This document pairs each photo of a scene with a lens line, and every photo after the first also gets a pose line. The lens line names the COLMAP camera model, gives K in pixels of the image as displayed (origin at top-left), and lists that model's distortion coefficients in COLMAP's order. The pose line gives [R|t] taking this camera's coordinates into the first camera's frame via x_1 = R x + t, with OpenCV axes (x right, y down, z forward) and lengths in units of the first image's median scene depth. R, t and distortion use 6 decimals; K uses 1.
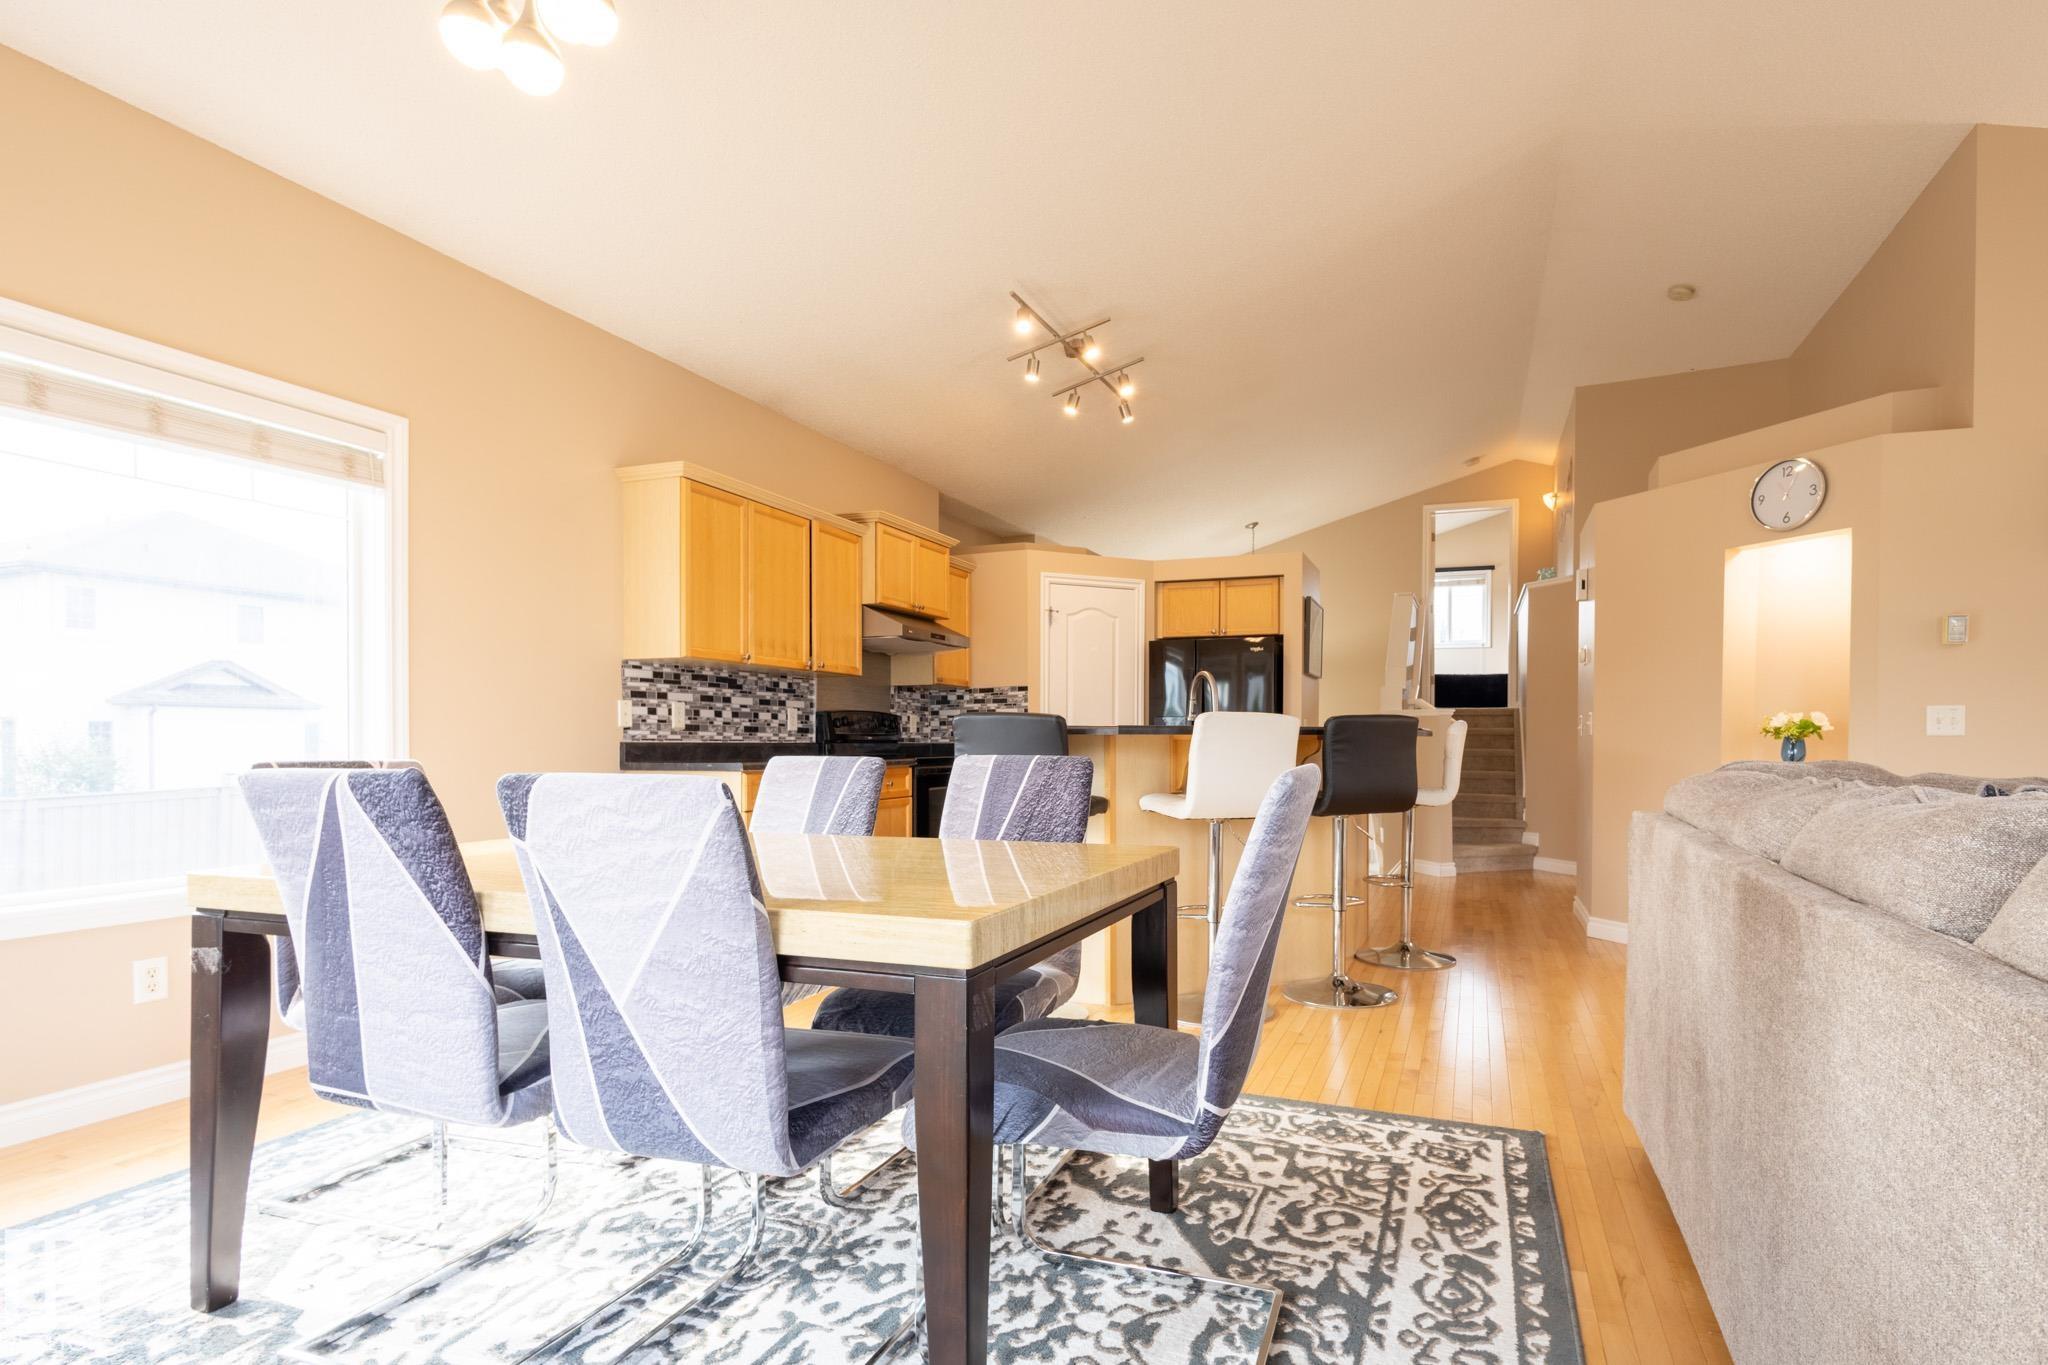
lens RADIAL K [[958.0, 0, 1103.8], [0, 958.0, 761.3], [0, 0, 1]] dist [0.024773, -0.005945]
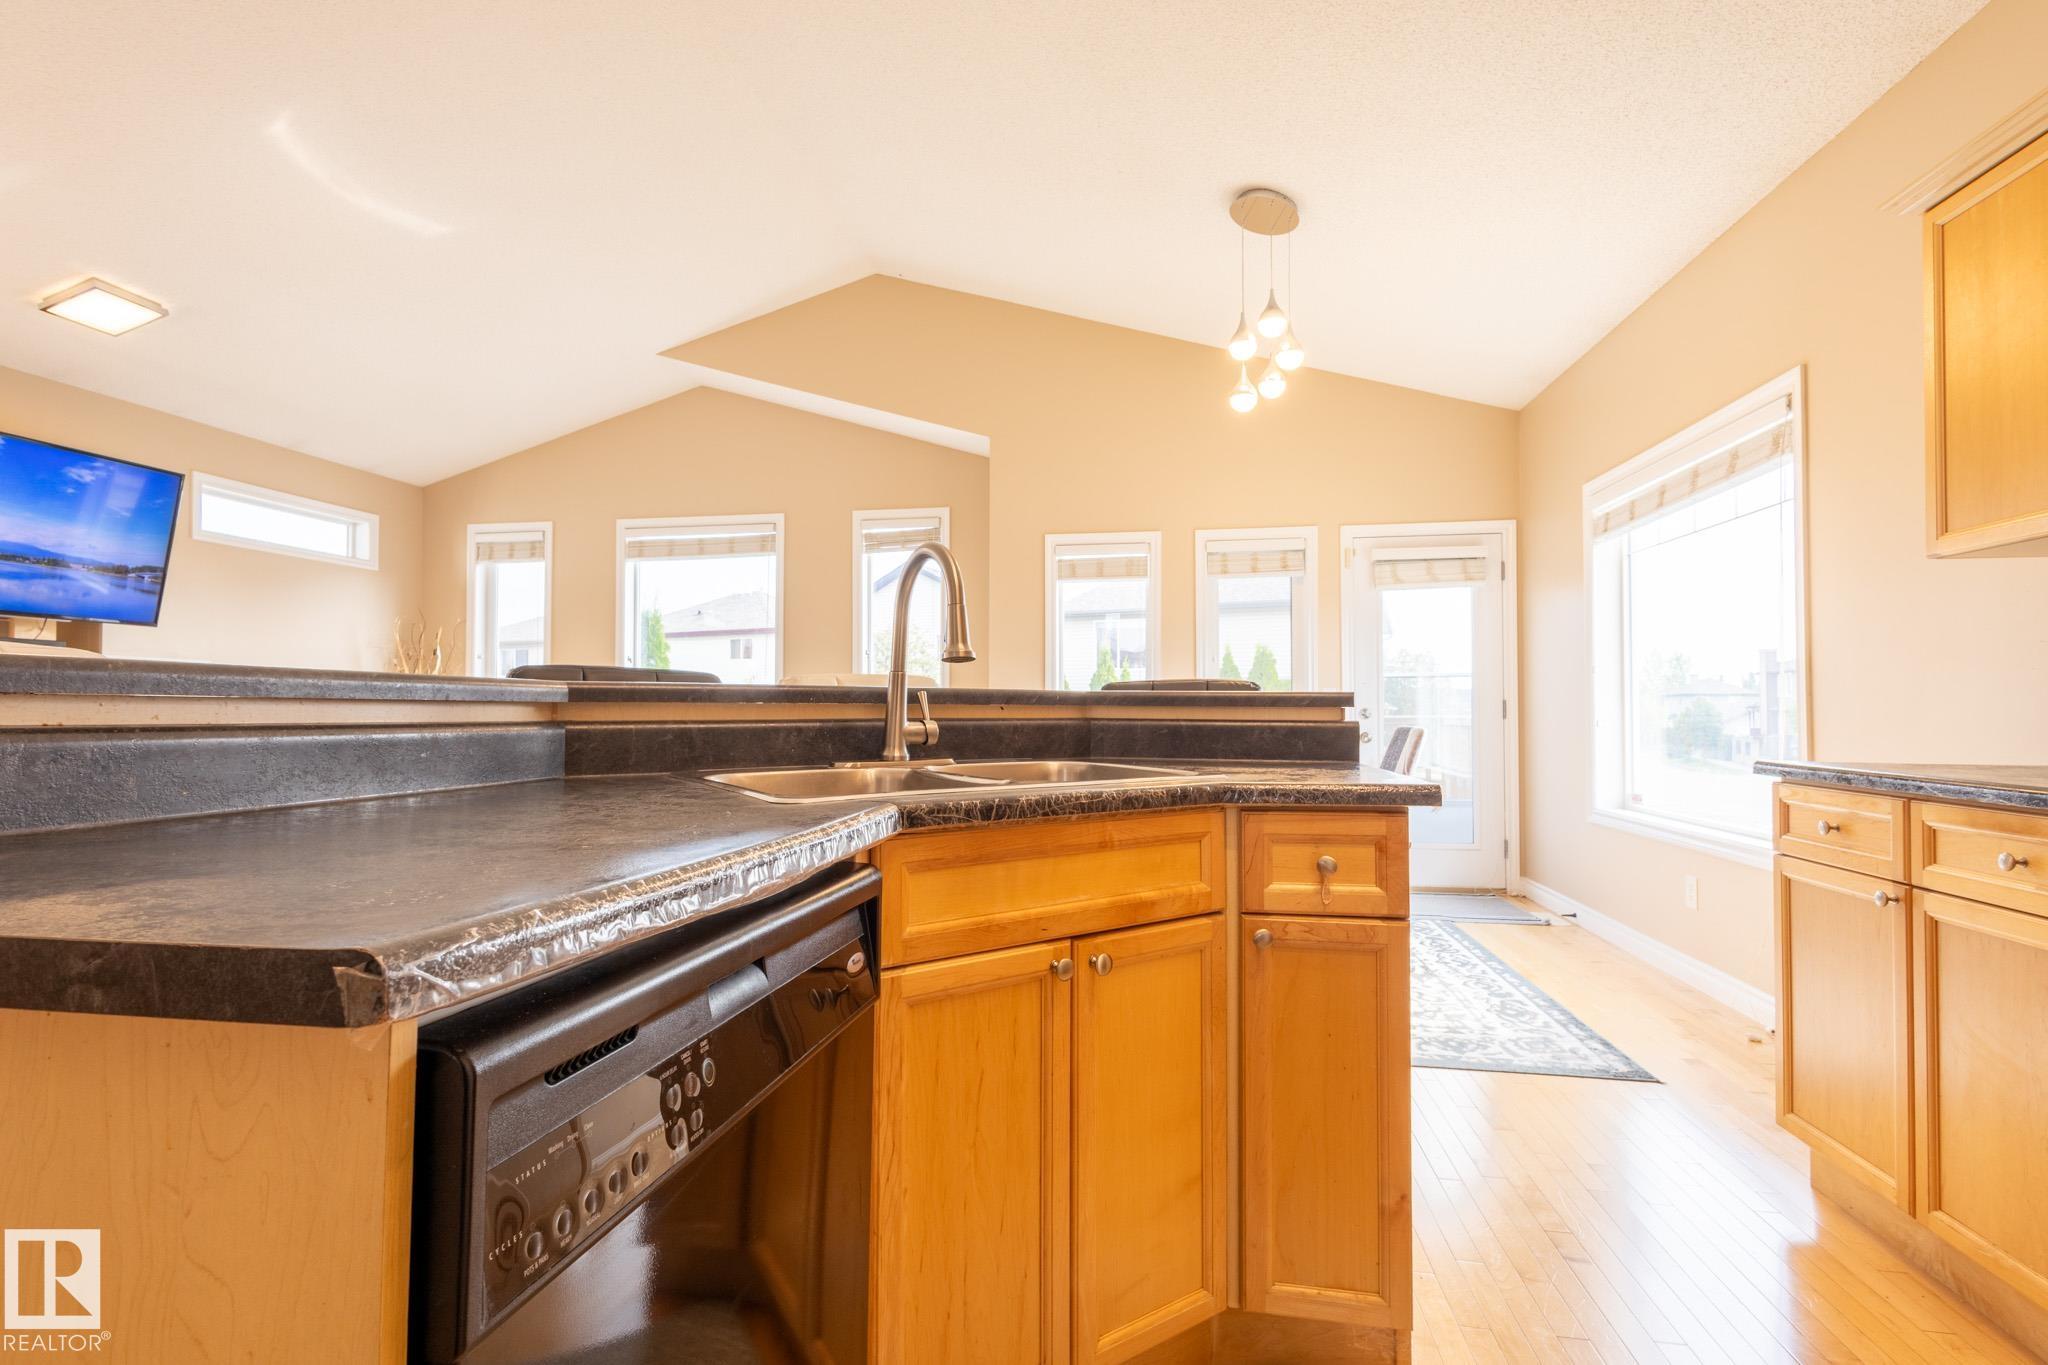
lens RADIAL K [[958.0, 0, 1015.8], [0, 958.0, 685.2], [0, 0, 1]] dist [0.024773, -0.005945]
pose [[-0.983771, -0.011357, -0.179071, 0.114094], [-0.010825, 0.999934, -0.003952, -0.027743], [0.179104, -0.001950, -0.983828, 1.197388]]
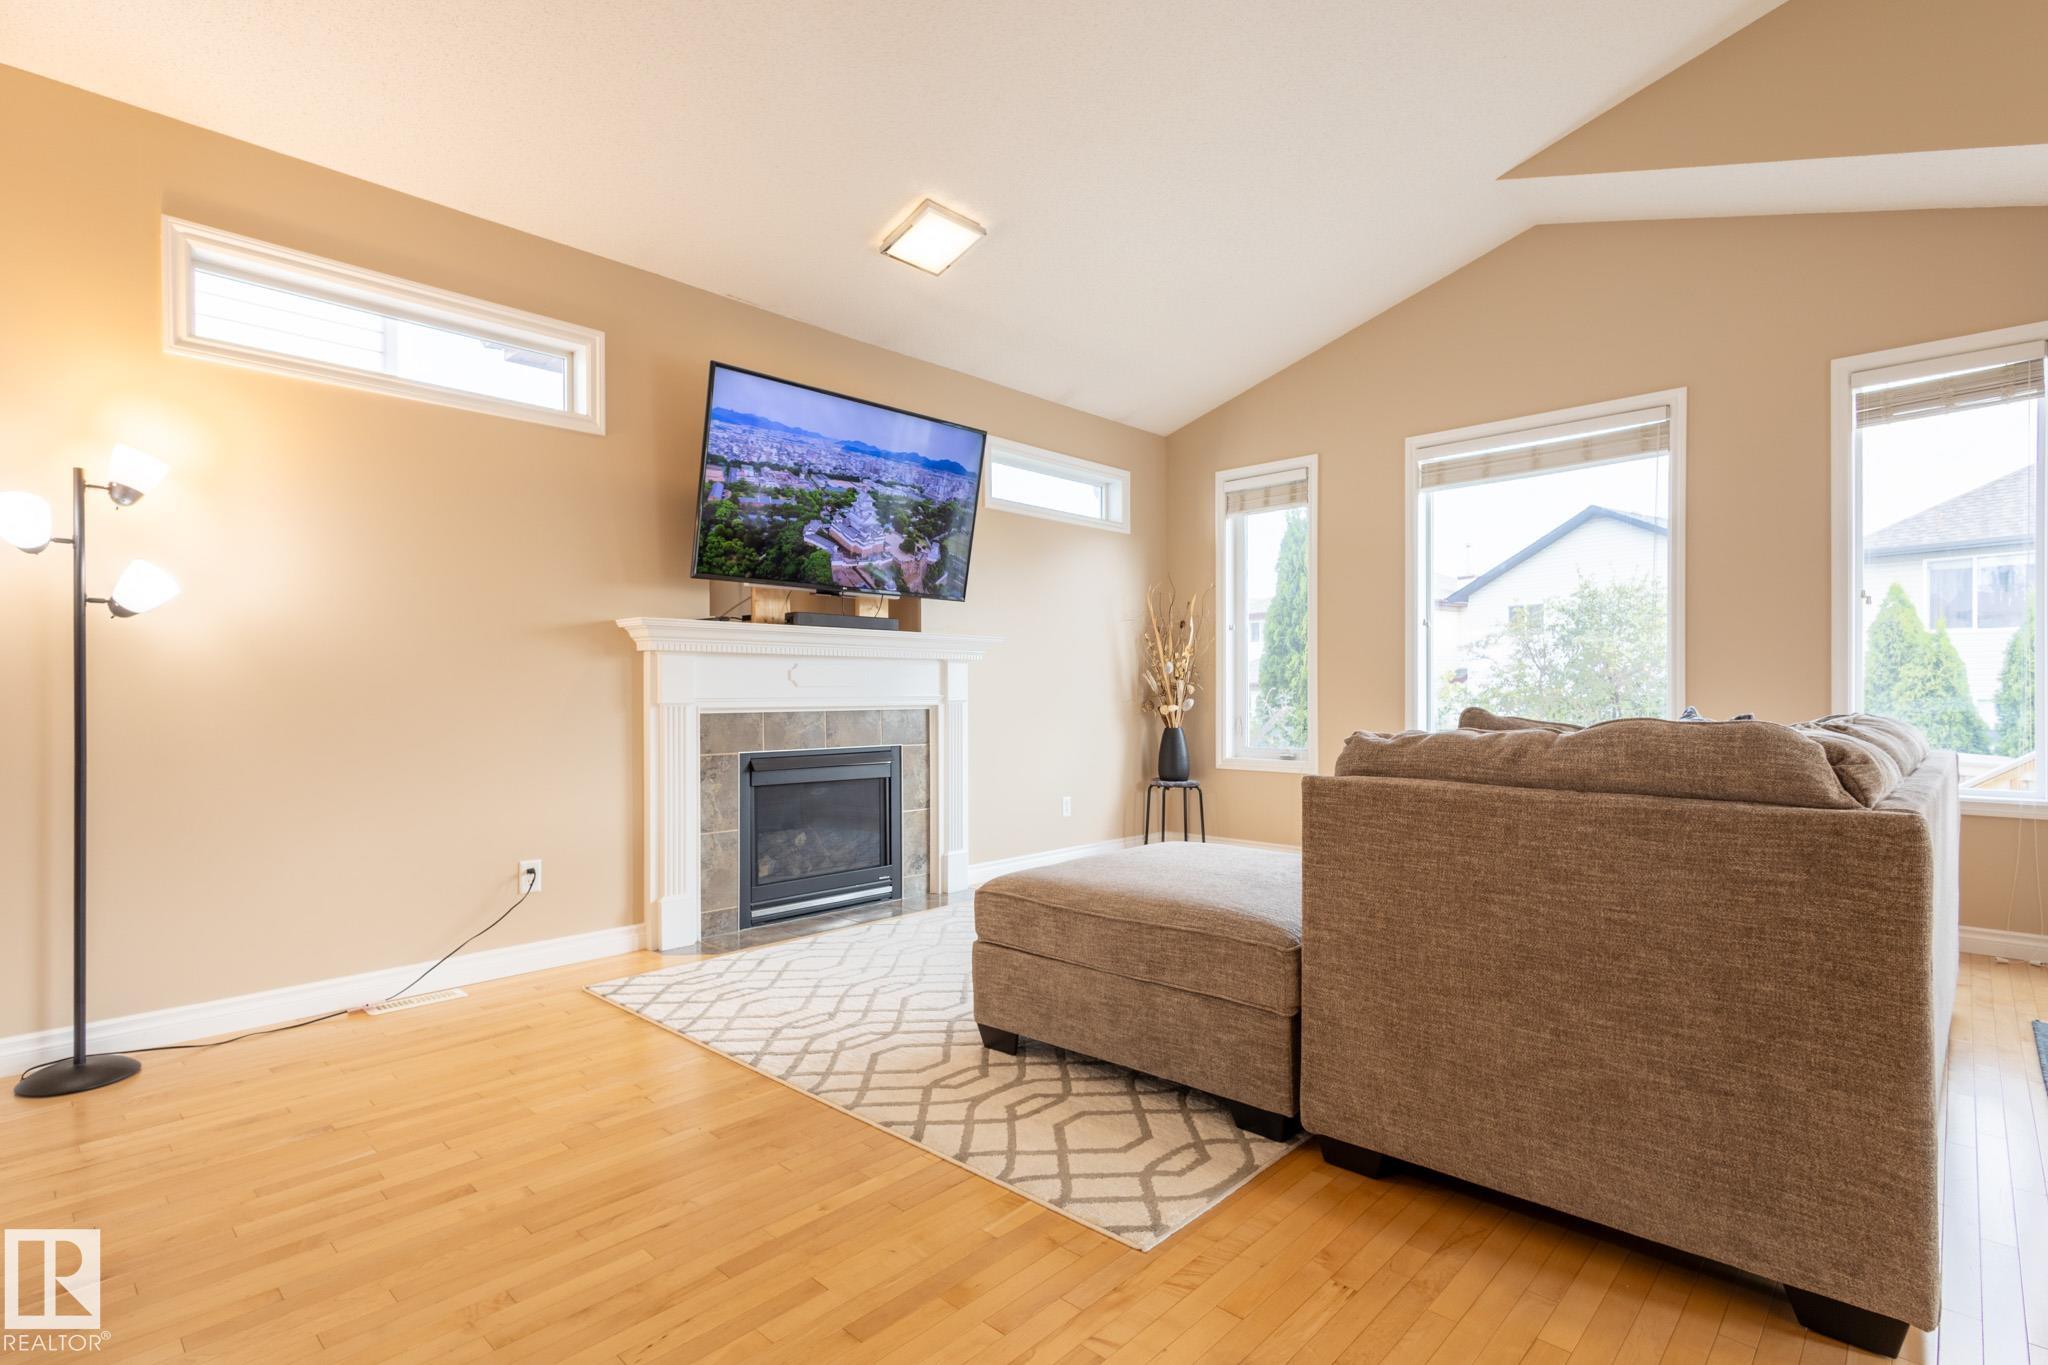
lens RADIAL K [[988.4, 0, 1022.4], [0, 988.4, 698.9], [0, 0, 1]] dist [0.013192, 0.000026]
pose [[-0.919168, -0.008275, 0.393779, 0.404906], [0.004686, 0.999479, 0.031940, -0.018230], [-0.393838, 0.031204, -0.918650, 0.877424]]
